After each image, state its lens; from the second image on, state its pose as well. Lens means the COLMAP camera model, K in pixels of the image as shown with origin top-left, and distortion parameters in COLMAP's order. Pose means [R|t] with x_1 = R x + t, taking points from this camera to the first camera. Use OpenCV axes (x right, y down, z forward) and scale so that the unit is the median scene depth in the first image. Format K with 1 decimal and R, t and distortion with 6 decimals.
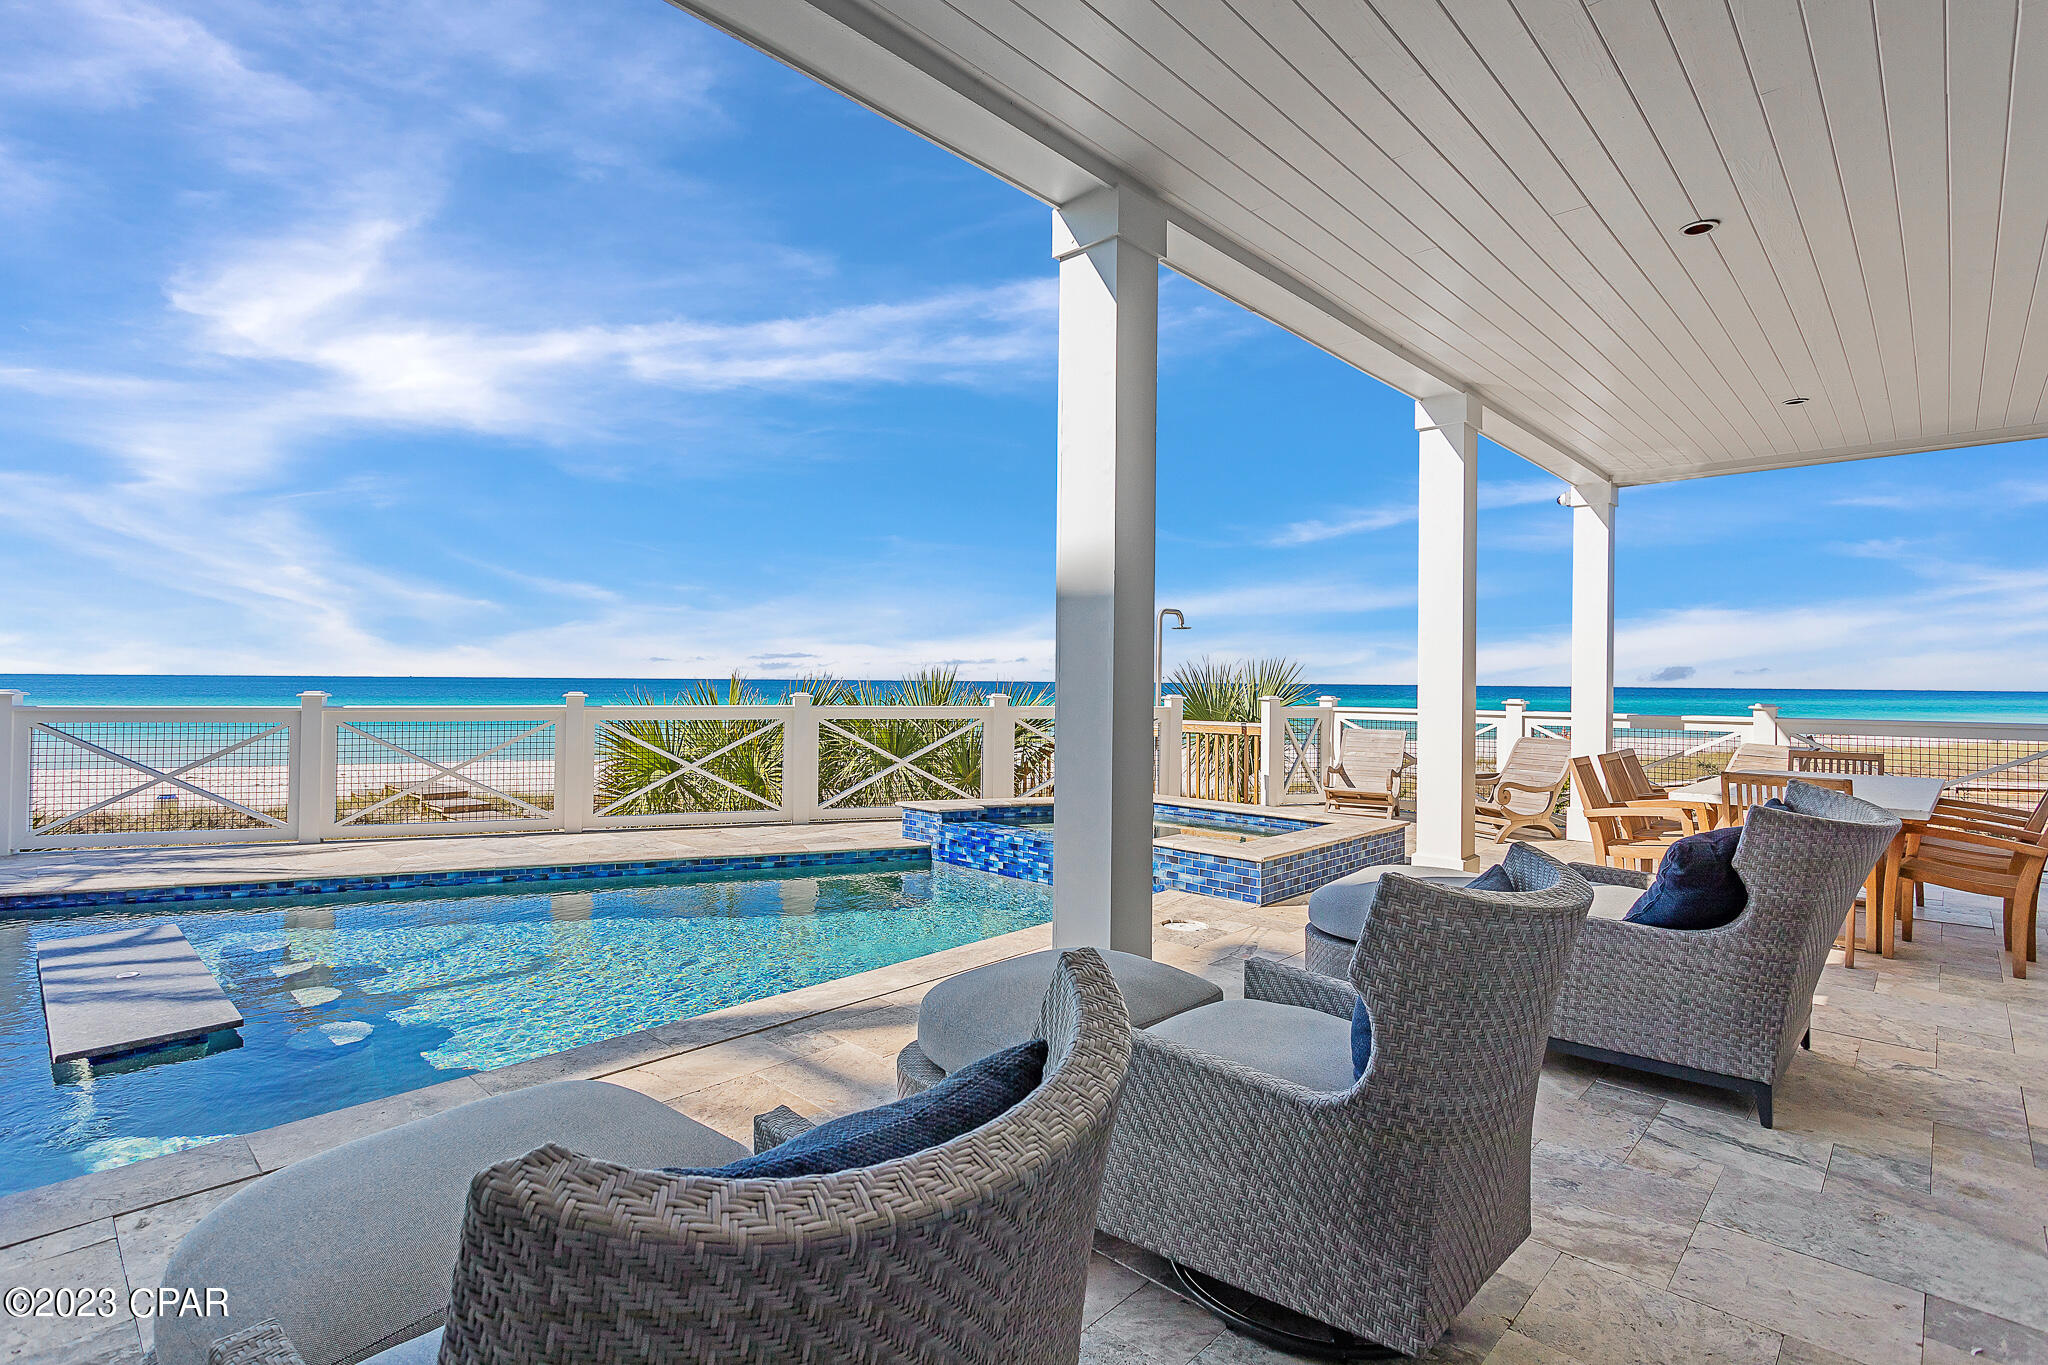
lens RADIAL K [[988.7, 0, 974.3], [0, 988.7, 733.5], [0, 0, 1]] dist [0.023640, 0.002375]
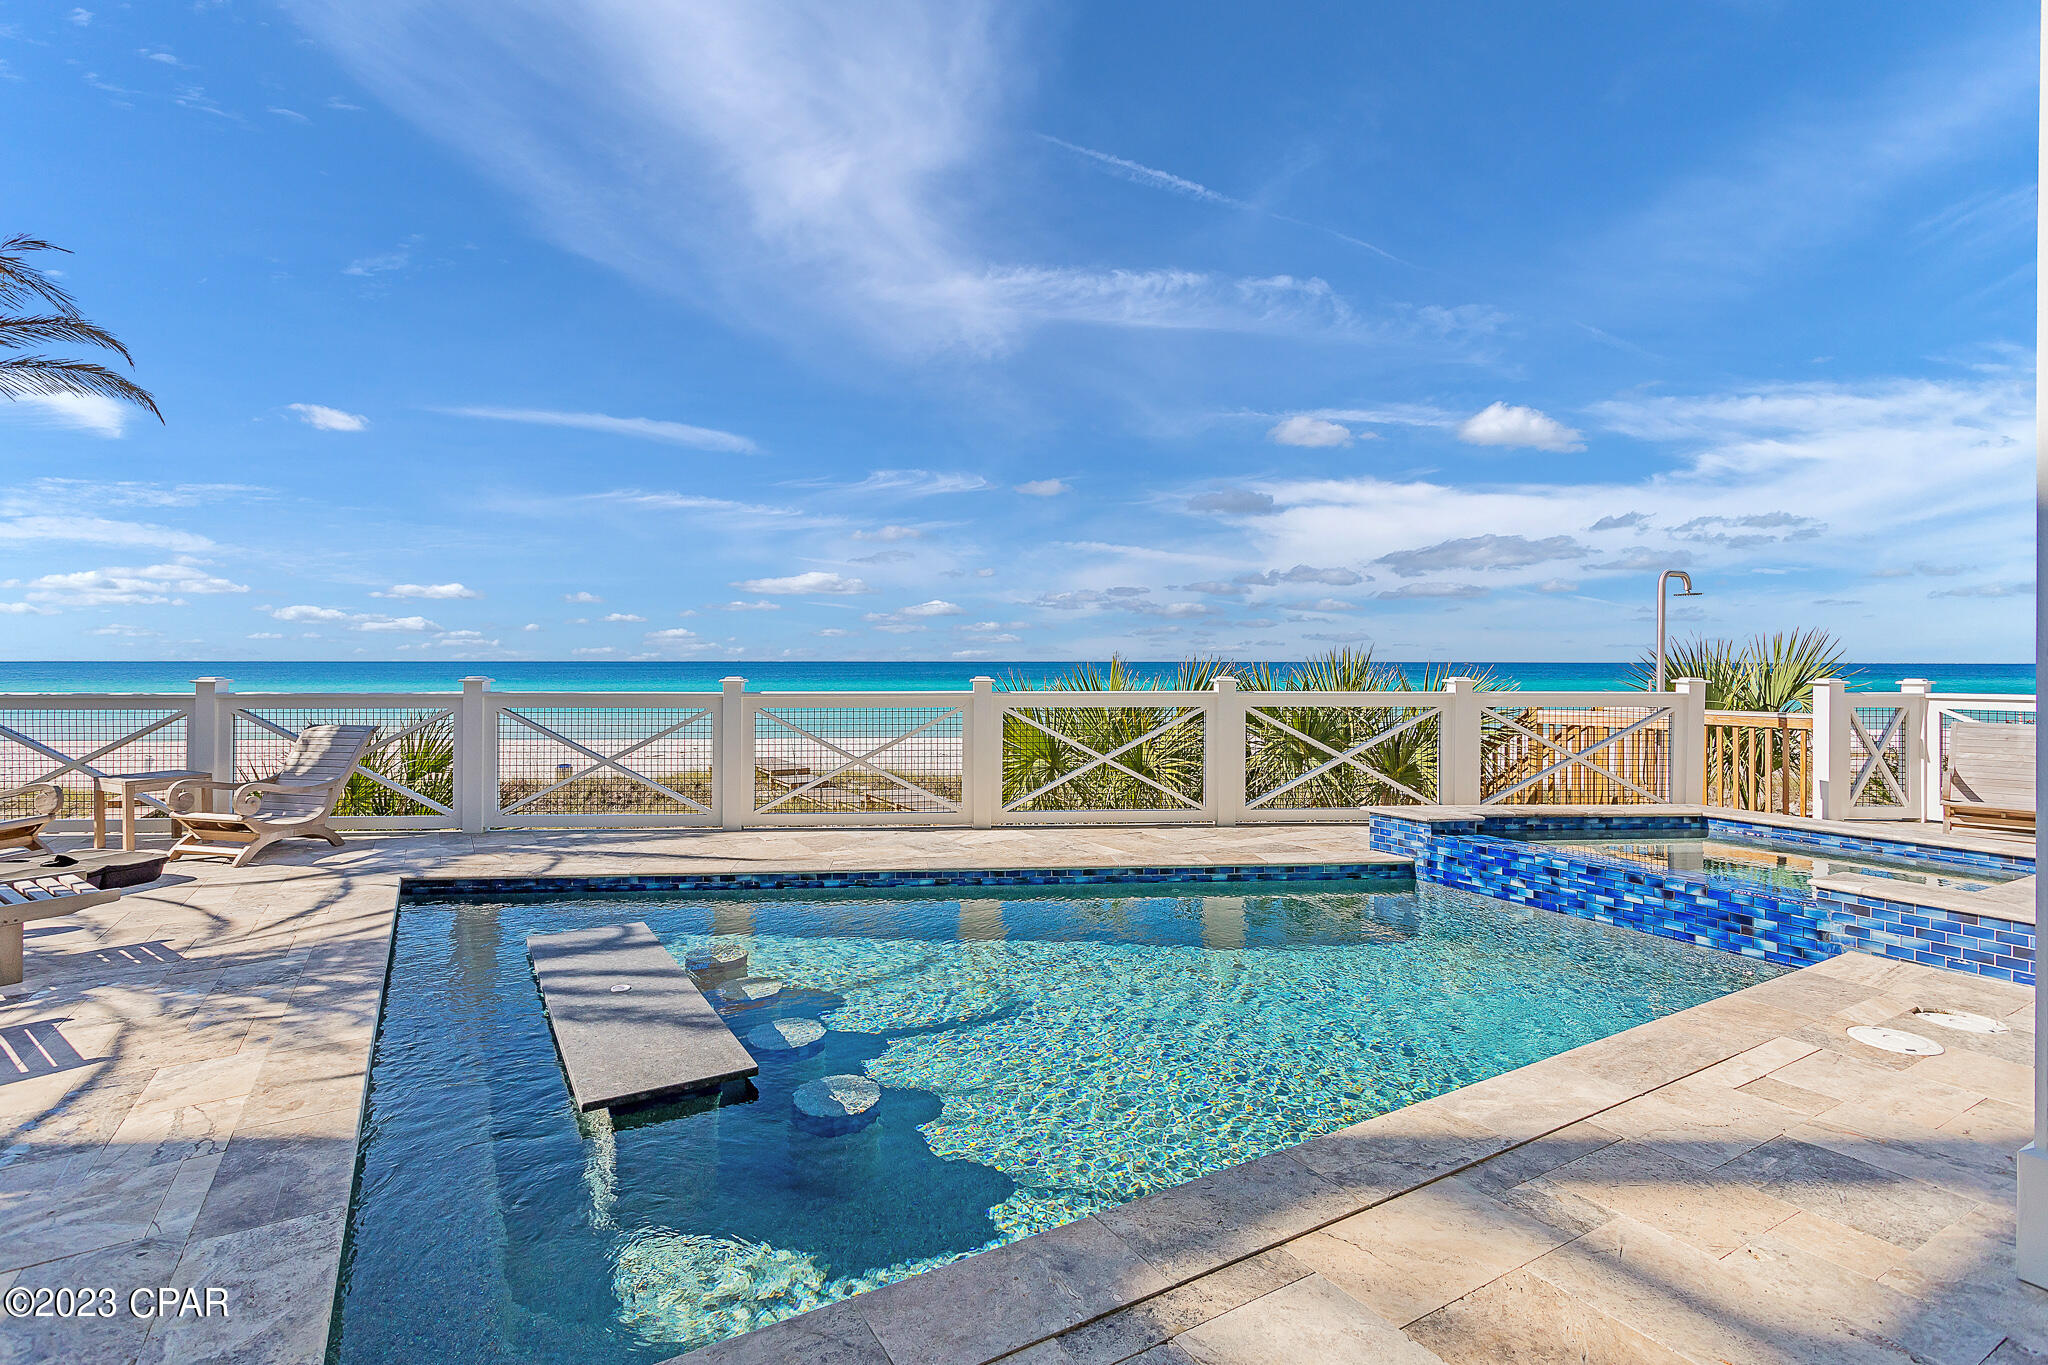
lens RADIAL K [[988.7, 0, 1017.9], [0, 988.7, 685.6], [0, 0, 1]] dist [0.023640, 0.002375]
pose [[0.970622, -0.000260, -0.240608, -0.172381], [-0.007810, 0.999438, -0.032586, -0.002700], [0.240481, 0.033508, 0.970075, 0.131534]]
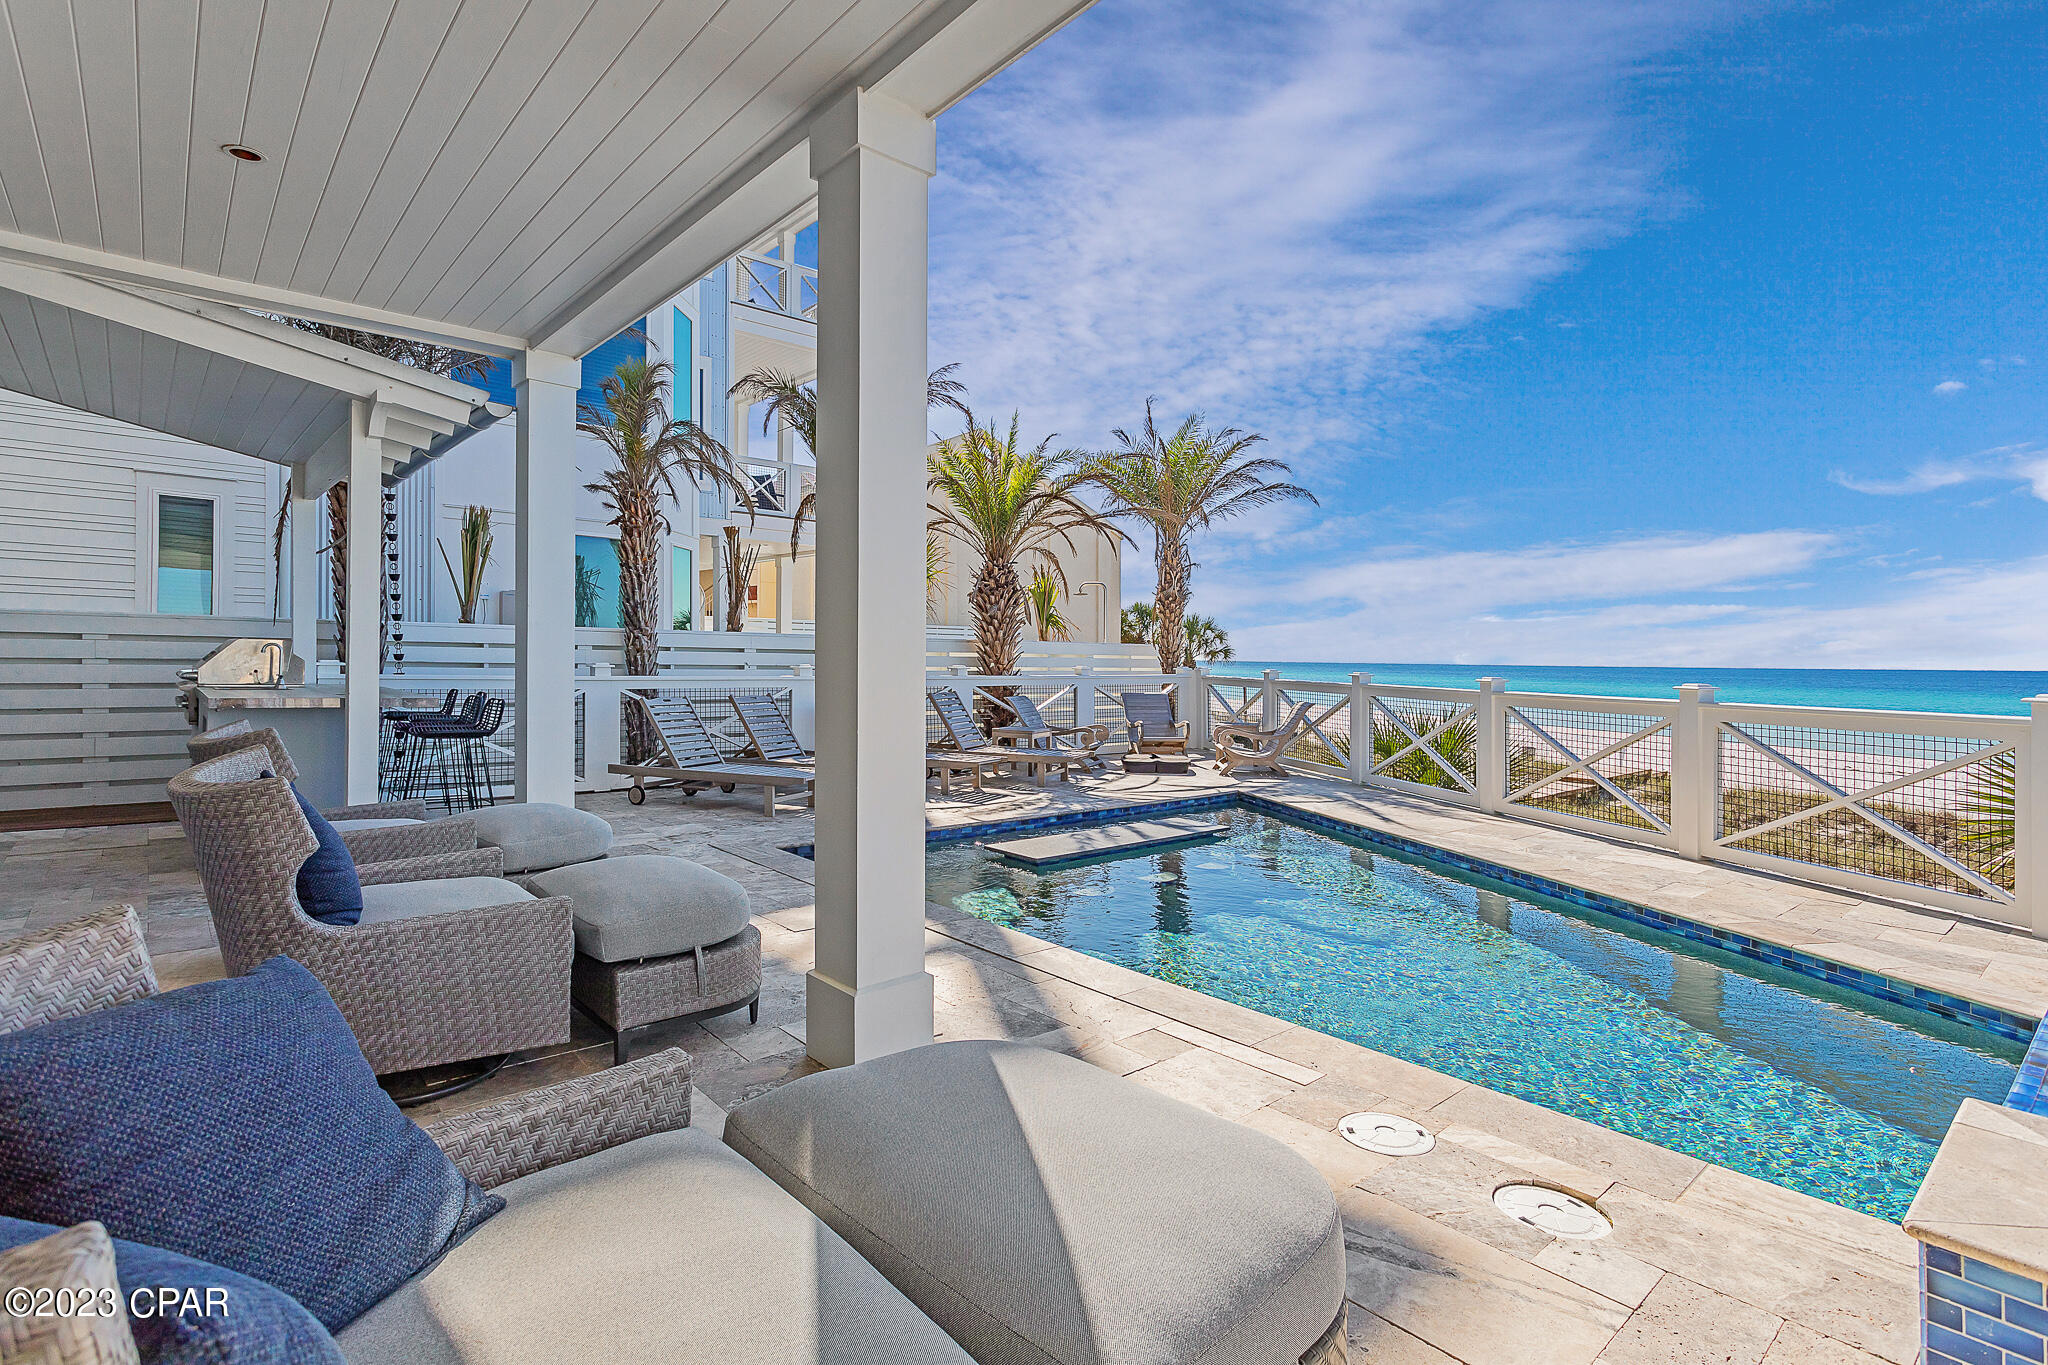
lens RADIAL K [[988.7, 0, 1034.2], [0, 988.7, 679.6], [0, 0, 1]] dist [0.023640, 0.002375]
pose [[-0.059926, 0.014080, -0.998103, 0.481615], [-0.075795, 0.996950, 0.018614, -0.021652], [0.995321, 0.076767, -0.058676, 0.566128]]
